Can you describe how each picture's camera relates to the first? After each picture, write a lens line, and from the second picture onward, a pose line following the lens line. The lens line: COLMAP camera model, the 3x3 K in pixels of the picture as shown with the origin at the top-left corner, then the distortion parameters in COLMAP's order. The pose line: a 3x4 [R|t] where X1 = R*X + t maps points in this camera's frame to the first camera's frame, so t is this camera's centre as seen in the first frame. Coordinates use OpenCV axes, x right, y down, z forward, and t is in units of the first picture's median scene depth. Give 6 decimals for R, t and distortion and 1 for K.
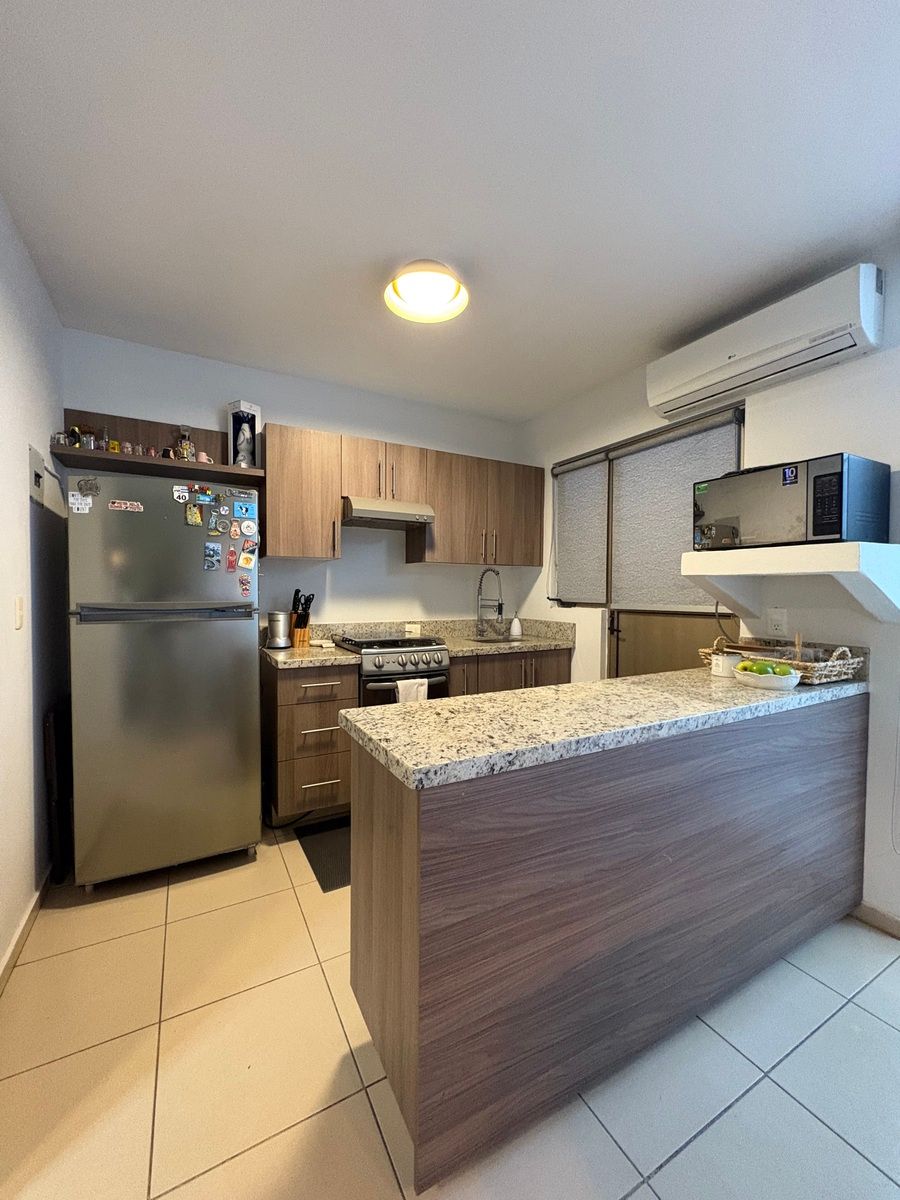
lens RADIAL K [[478.7, 0, 448.4], [0, 478.7, 601.9], [0, 0, 1]] dist [-0.002298, -0.000383]
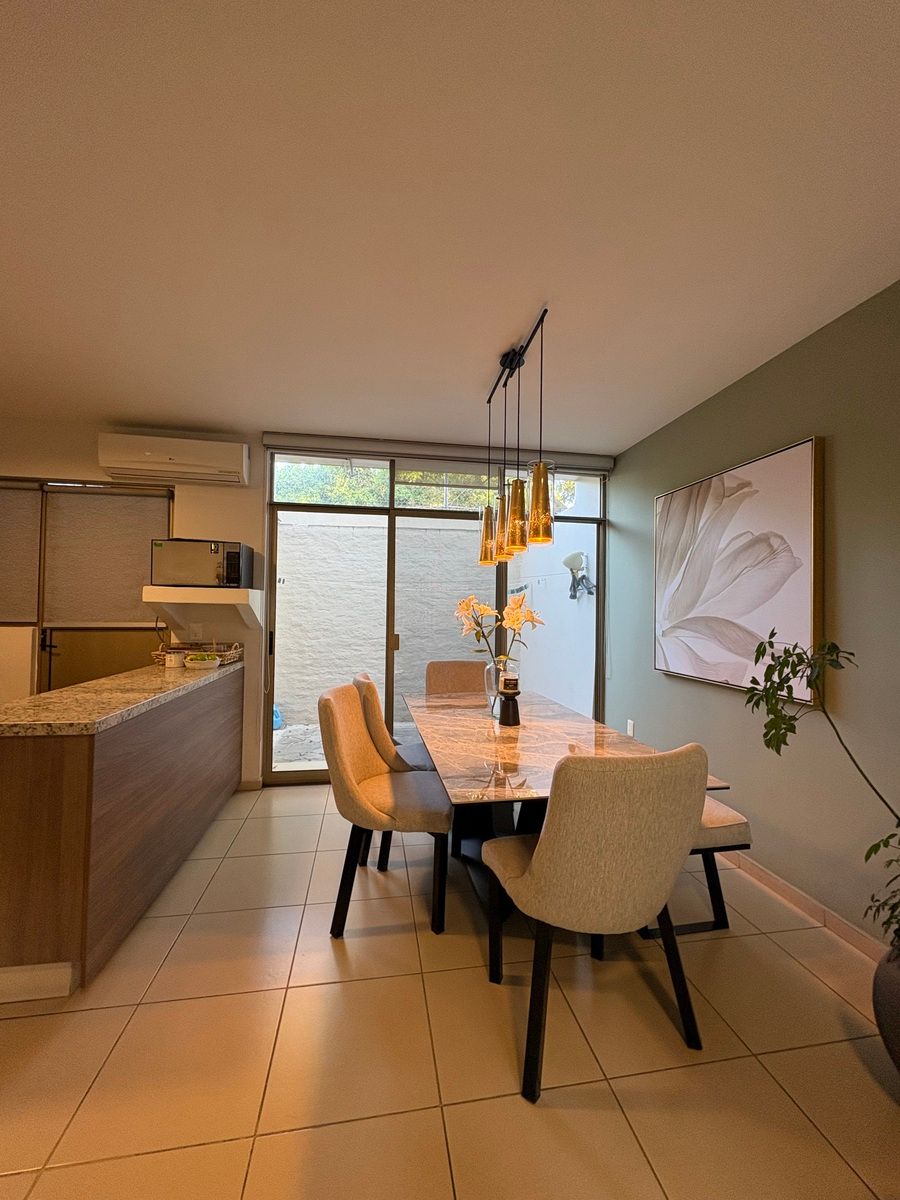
lens RADIAL K [[478.7, 0, 448.9], [0, 478.7, 604.0], [0, 0, 1]] dist [-0.002298, -0.000383]
pose [[0.326578, 0.017380, 0.945011, -0.561143], [0.008954, 0.999729, -0.021481, -0.009064], [-0.945128, 0.015477, 0.326334, -0.332610]]
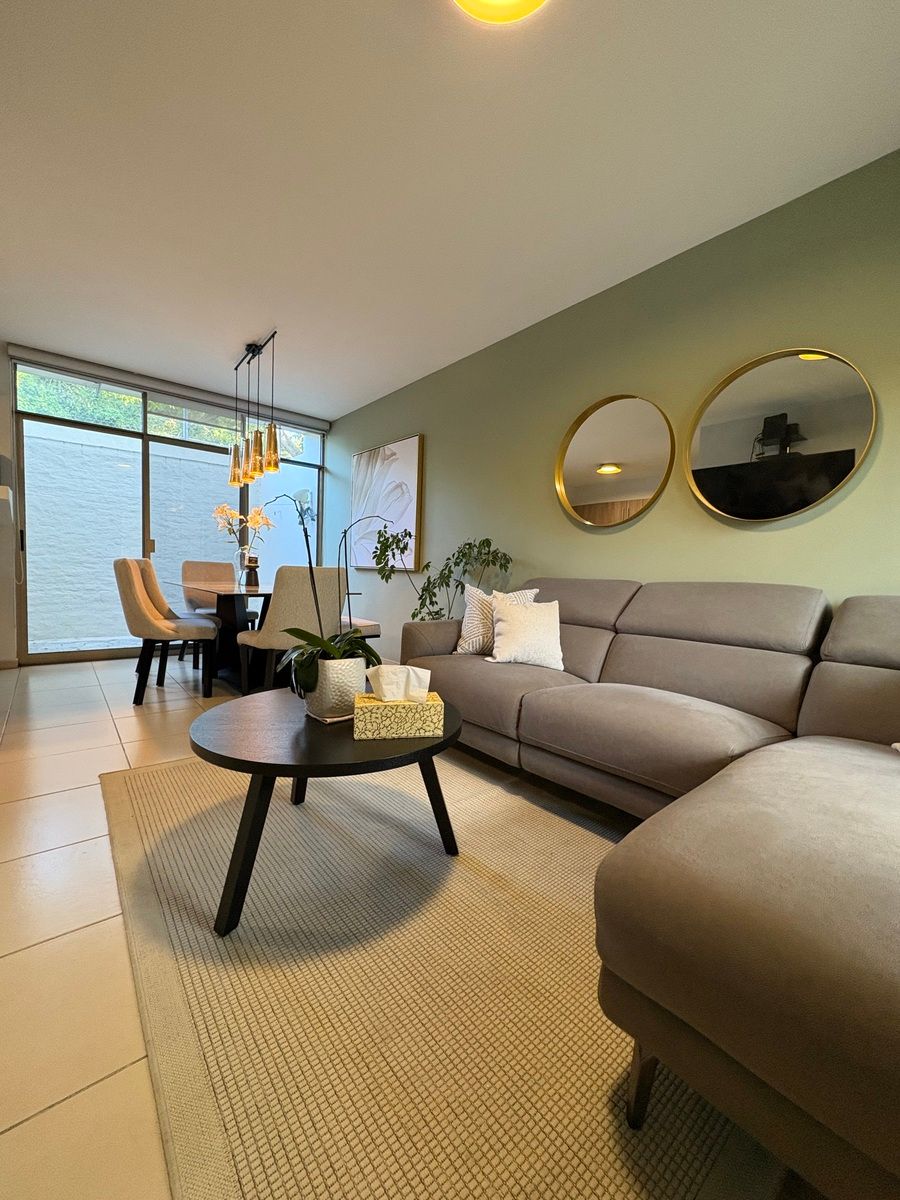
lens RADIAL K [[478.7, 0, 447.7], [0, 478.7, 601.2], [0, 0, 1]] dist [-0.002298, -0.000383]
pose [[-0.189813, -0.070246, 0.979304, -1.361659], [-0.015396, 0.997528, 0.068569, 0.174713], [-0.981699, -0.002063, -0.190425, -0.476900]]
